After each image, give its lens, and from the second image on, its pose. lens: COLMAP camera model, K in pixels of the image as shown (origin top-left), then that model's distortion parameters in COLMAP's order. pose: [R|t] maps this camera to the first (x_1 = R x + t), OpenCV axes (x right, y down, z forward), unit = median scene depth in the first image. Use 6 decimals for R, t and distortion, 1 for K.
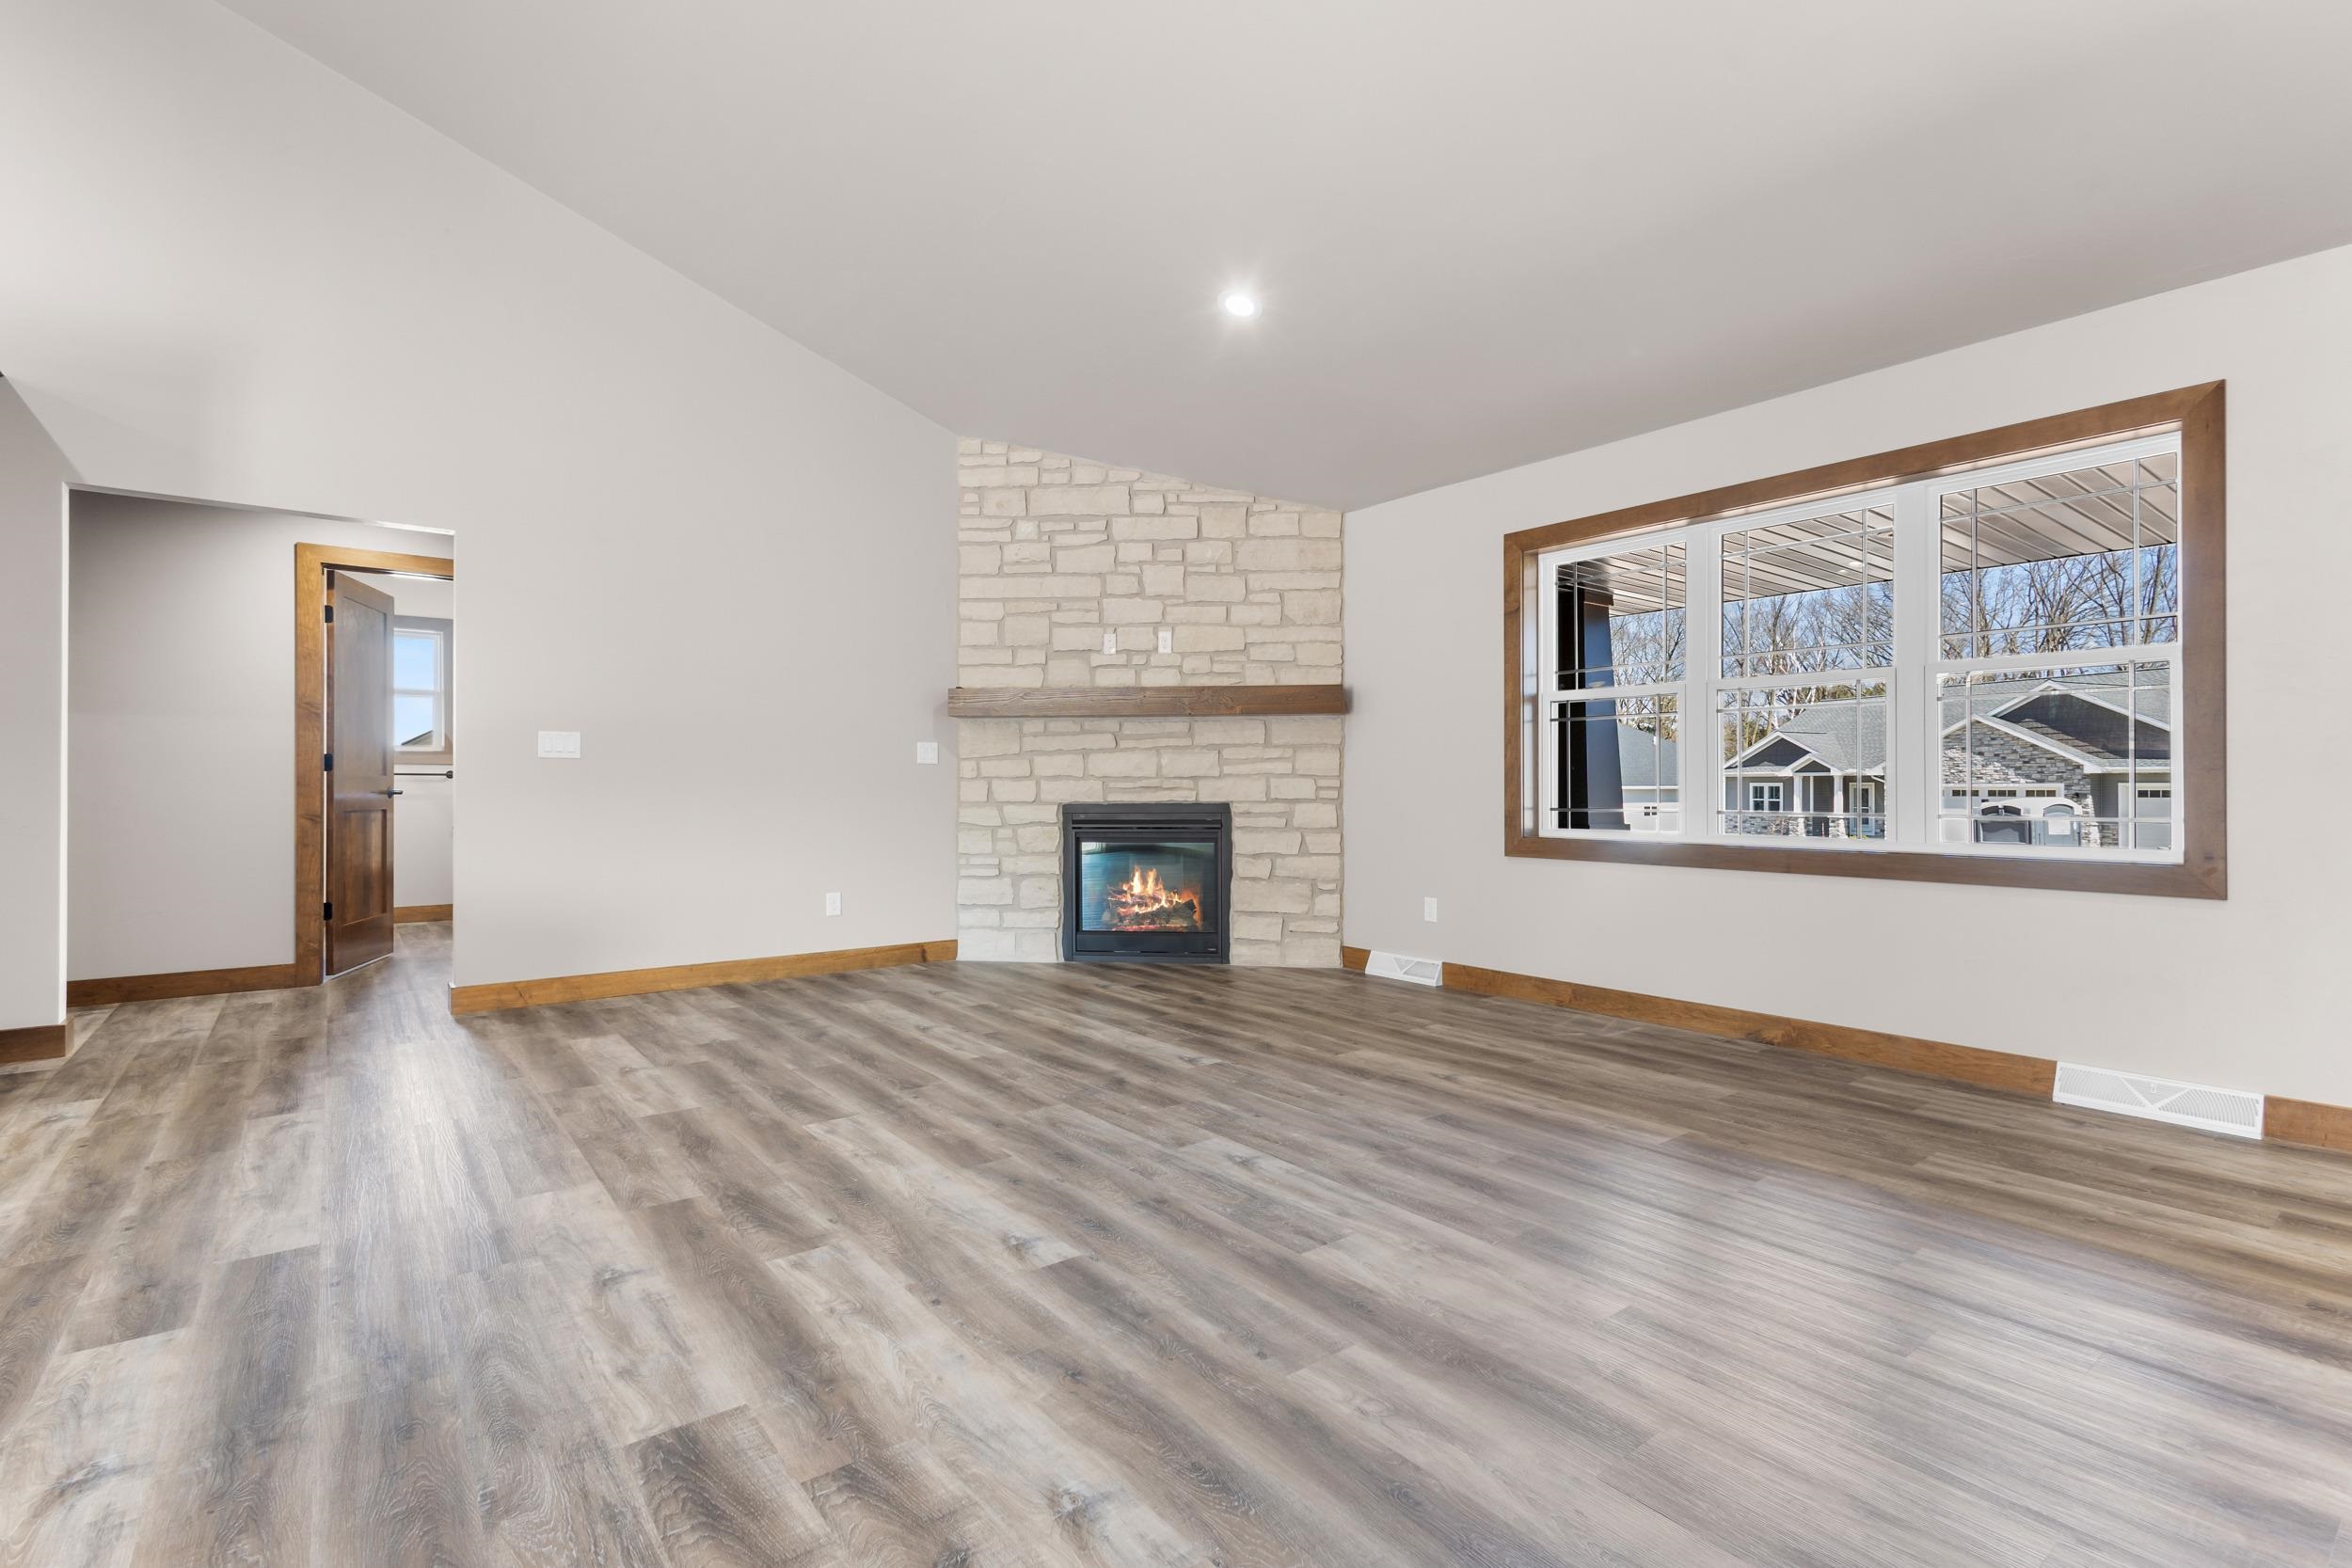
lens RADIAL K [[1074.8, 0, 1161.5], [0, 1074.8, 784.4], [0, 0, 1]] dist [0.012808, -0.004345]
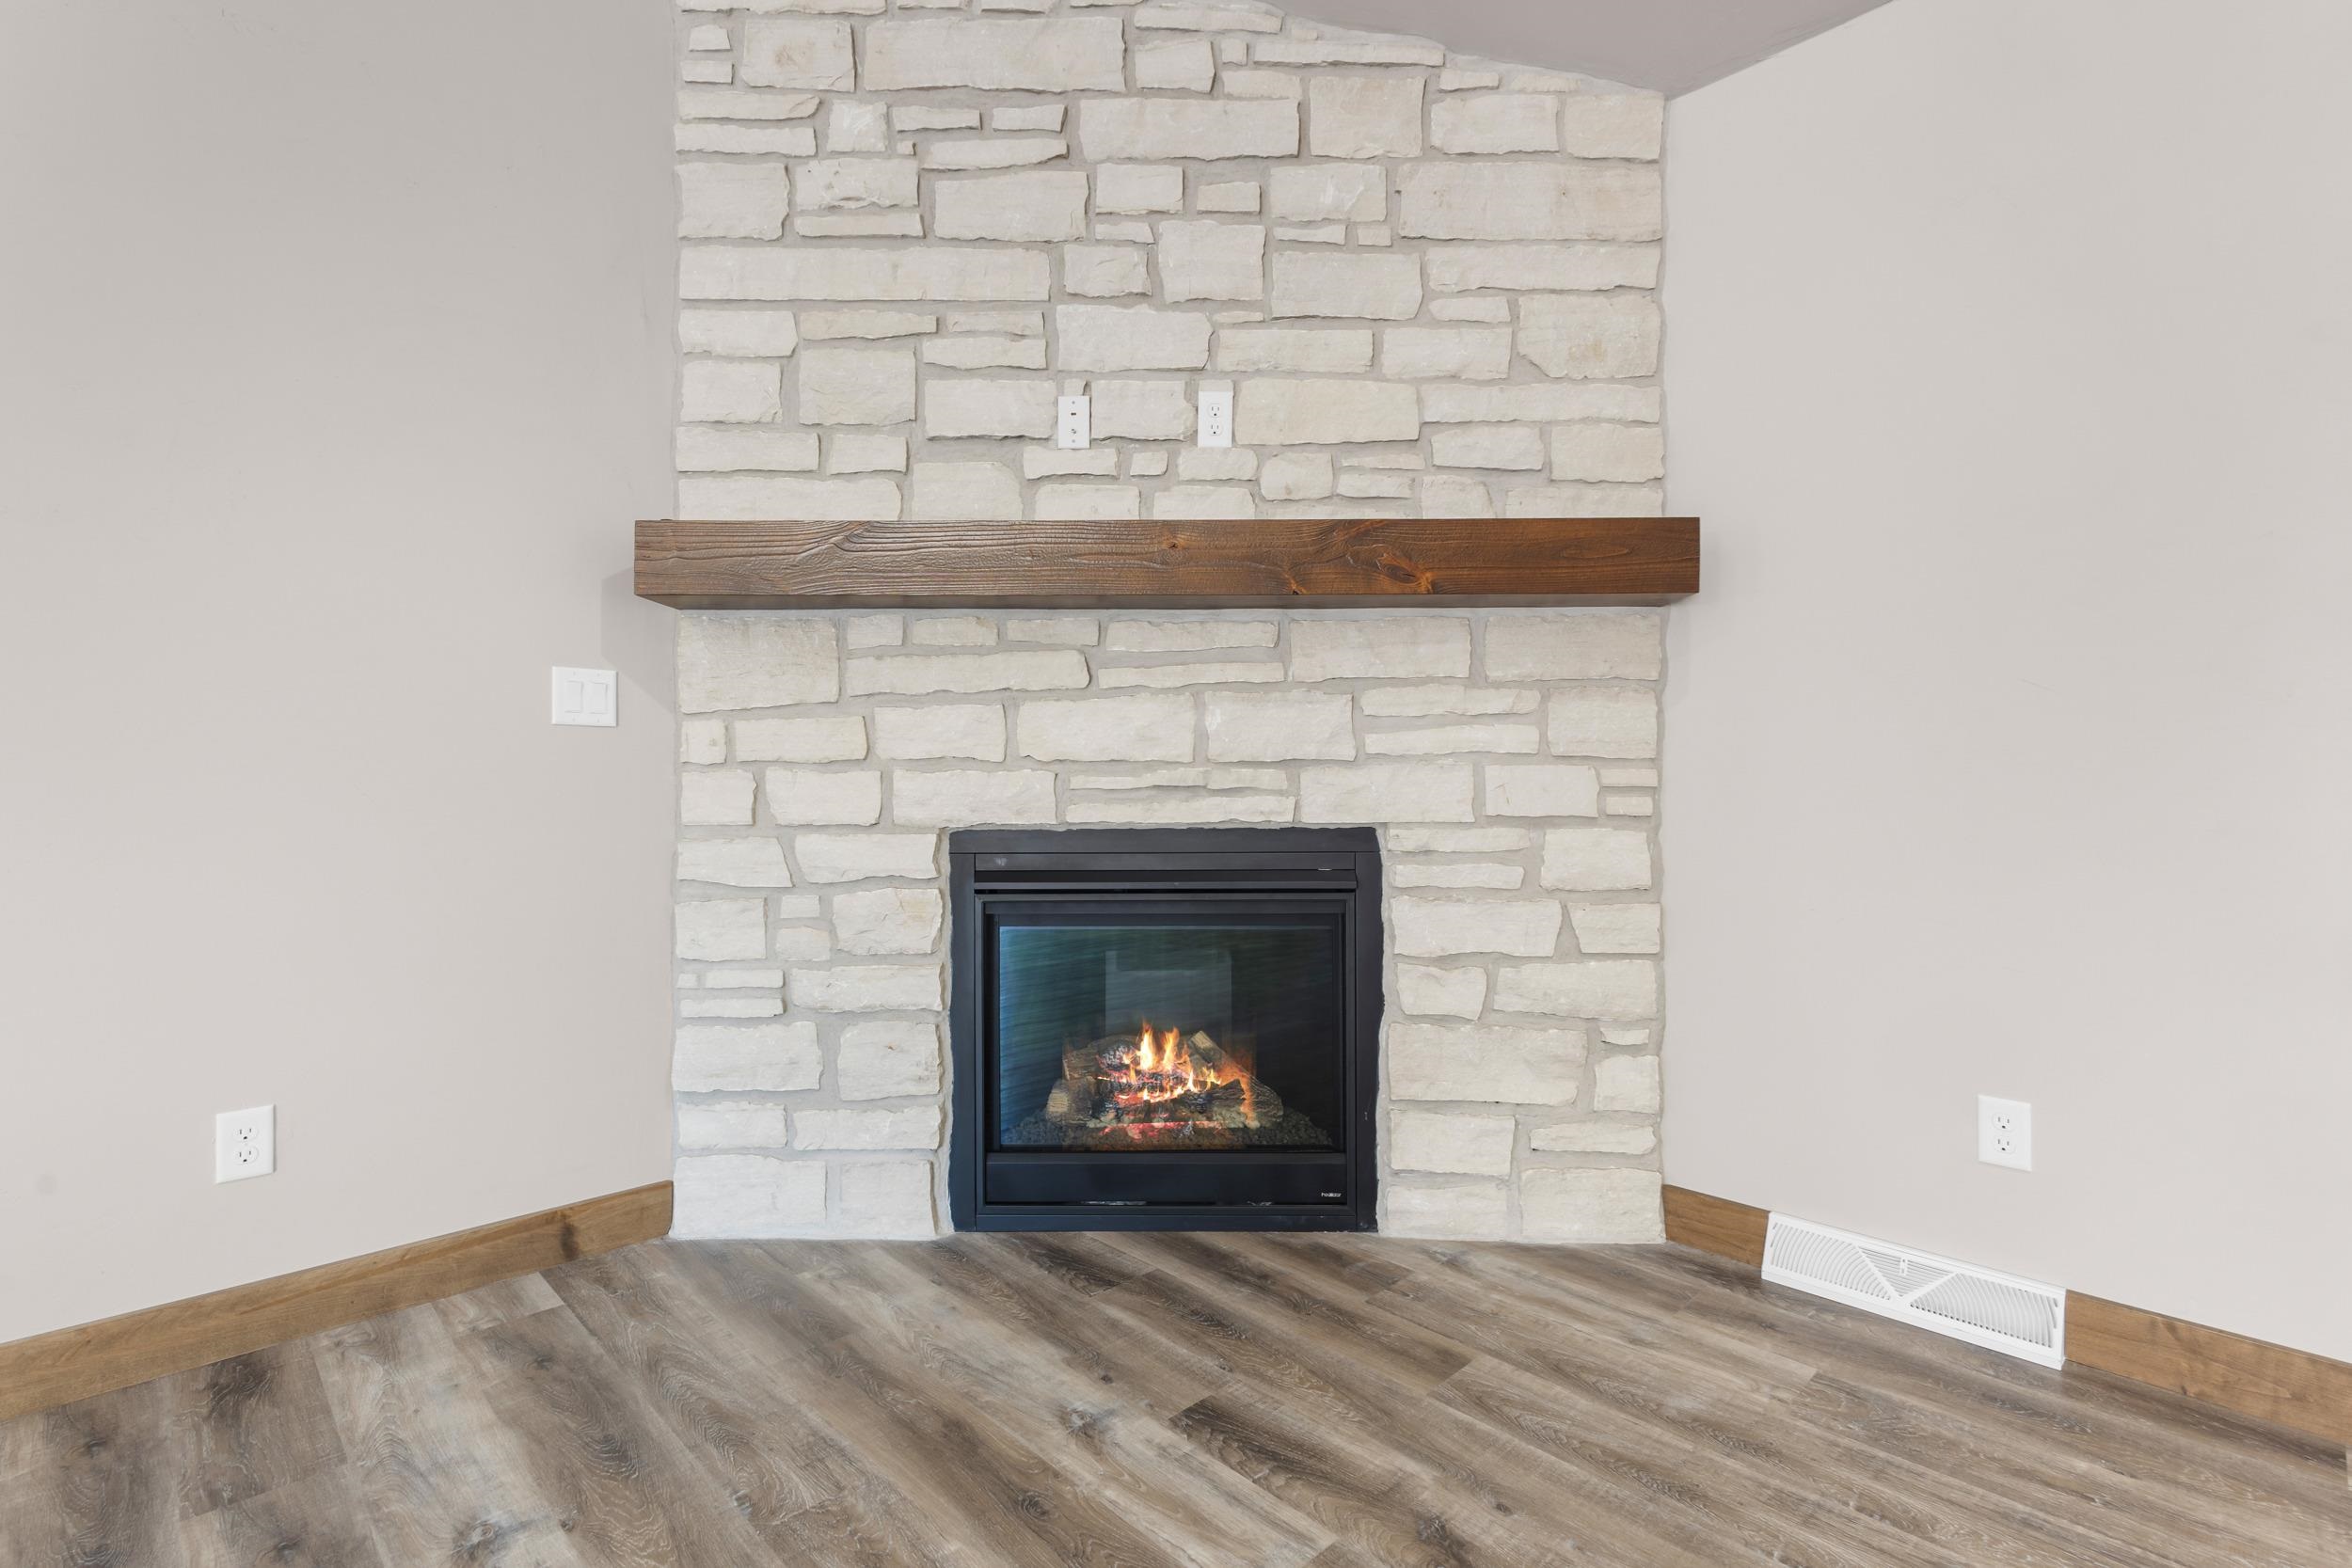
lens RADIAL K [[1074.8, 0, 1148.6], [0, 1074.8, 772.0], [0, 0, 1]] dist [0.012808, -0.004345]
pose [[0.993466, -0.000097, 0.114131, -0.066489], [0.000259, 0.999999, -0.001401, -0.002500], [-0.114131, 0.001421, 0.993465, 0.616876]]
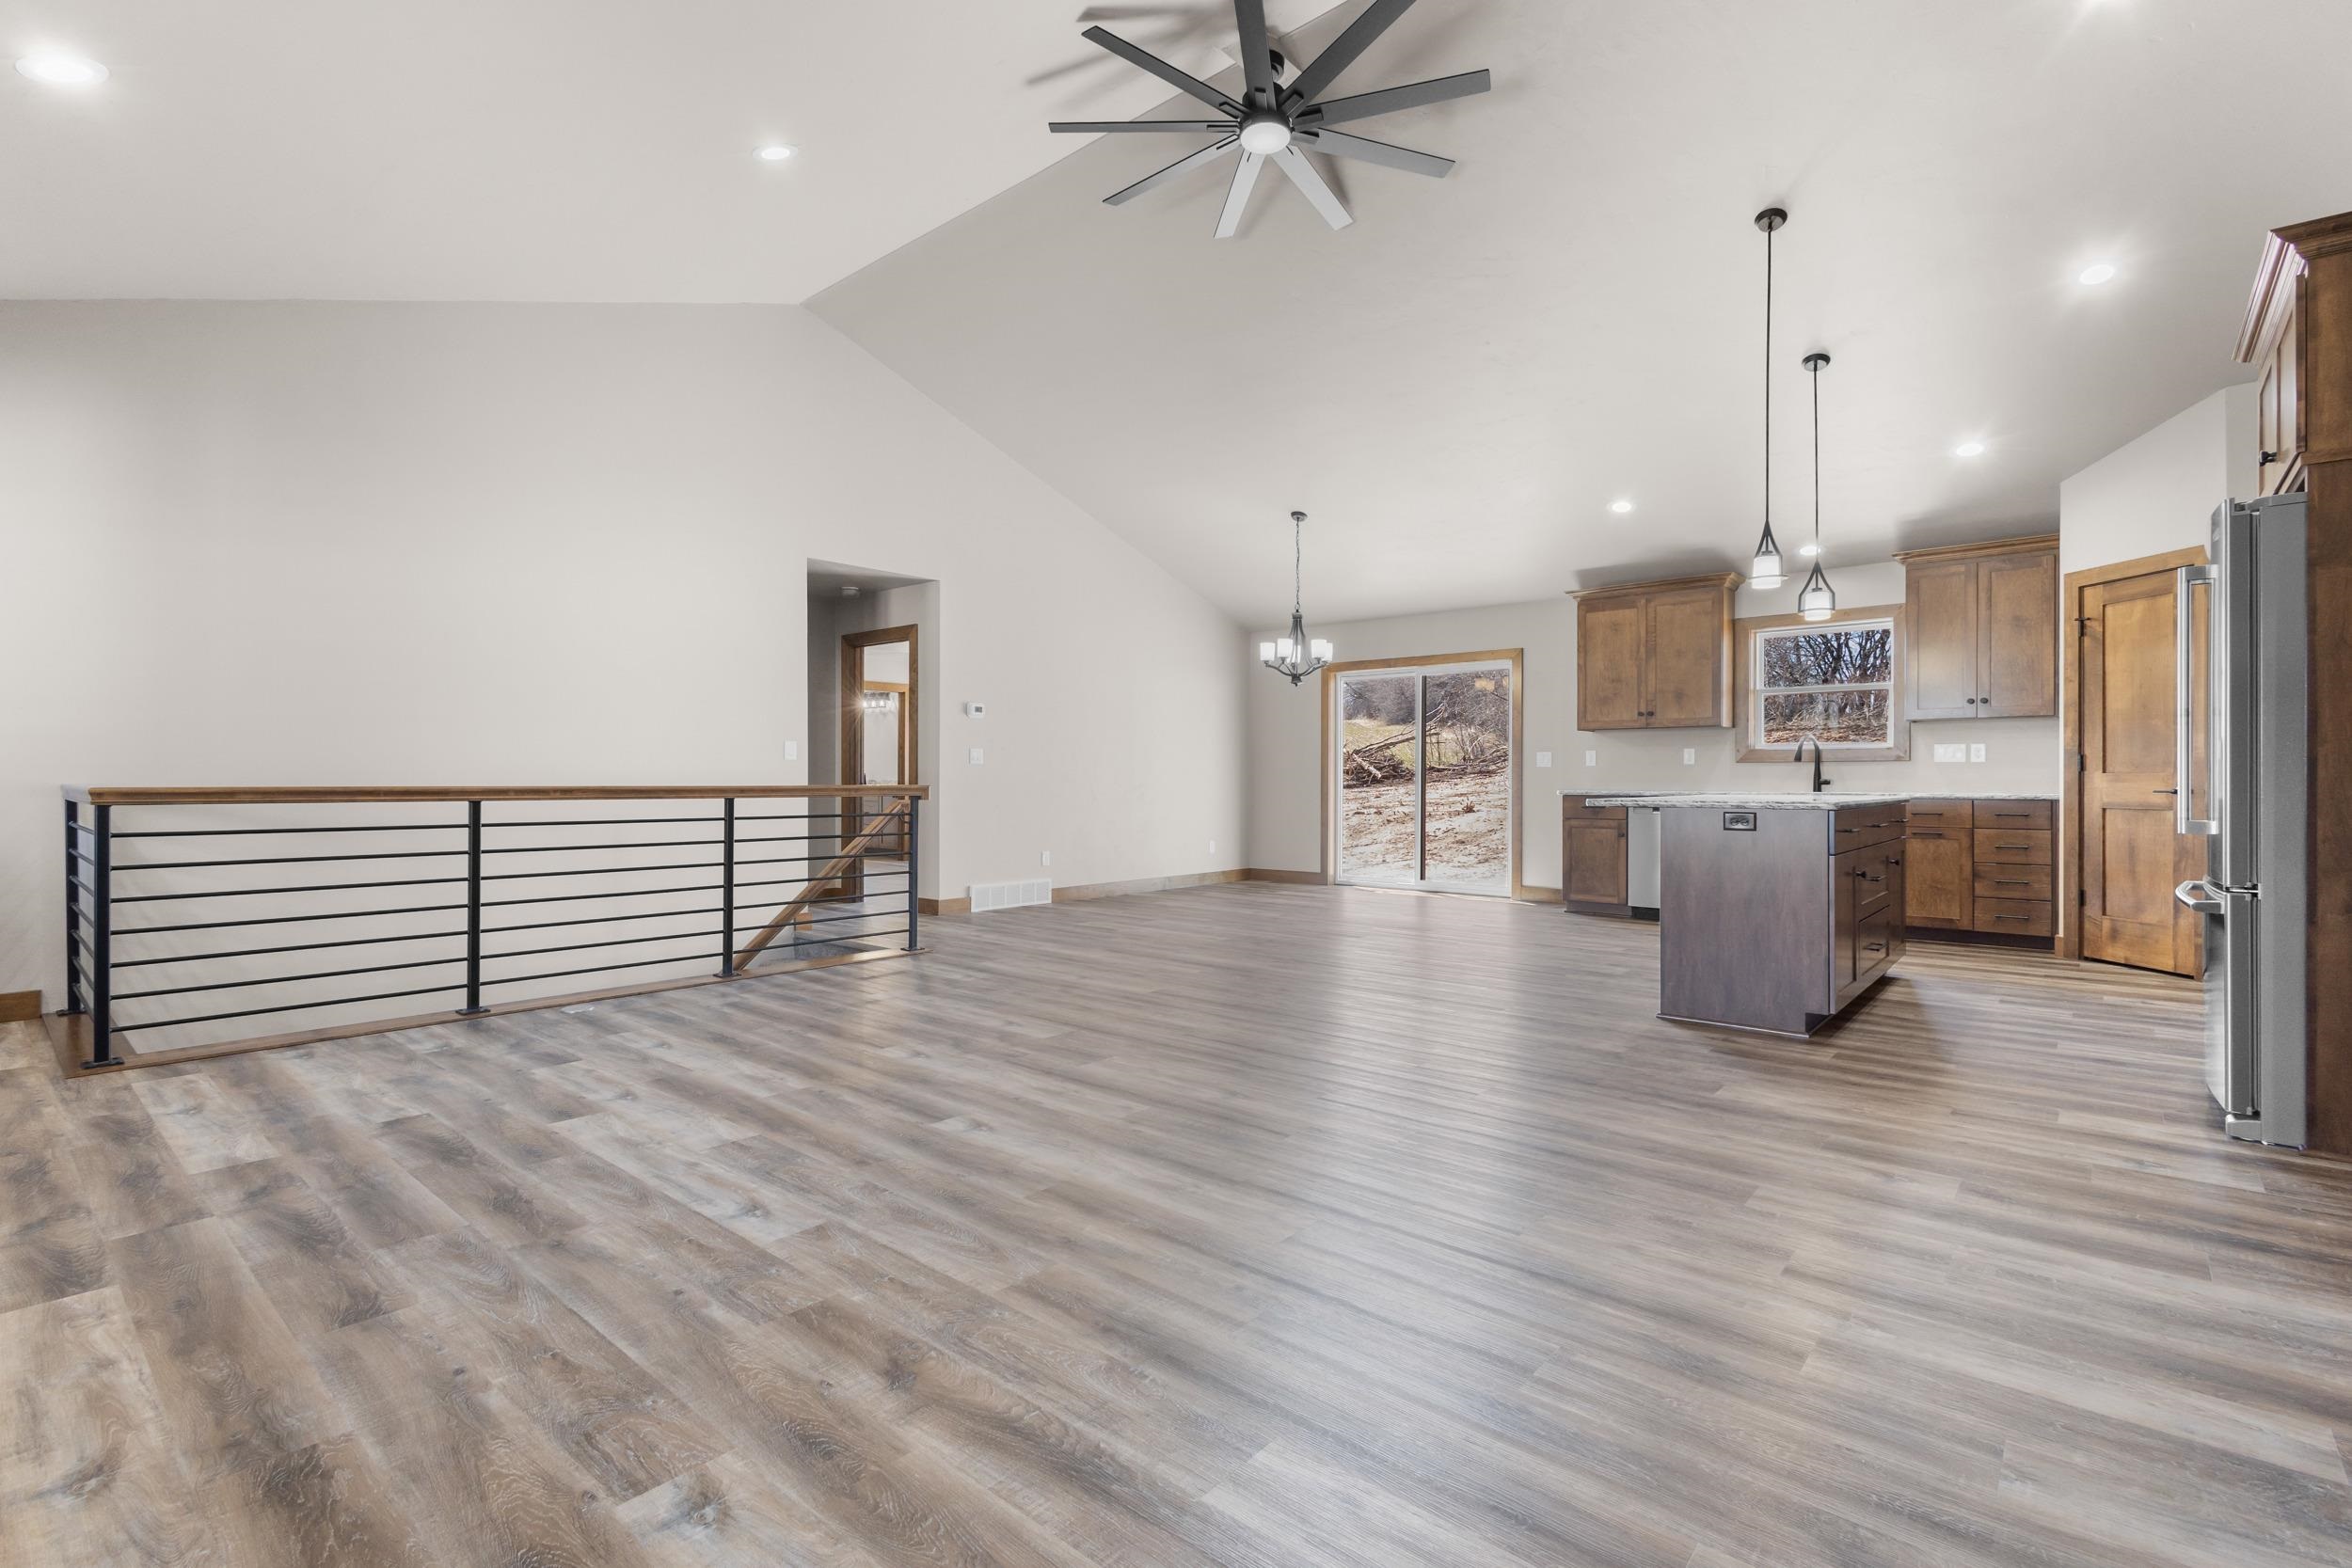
lens RADIAL K [[1074.8, 0, 1167.2], [0, 1074.8, 780.6], [0, 0, 1]] dist [0.012808, -0.004345]
pose [[-0.980374, -0.002433, -0.197130, -0.038375], [-0.002179, 0.999996, -0.001504, 0.001155], [0.197133, -0.001045, -0.980376, 0.926244]]
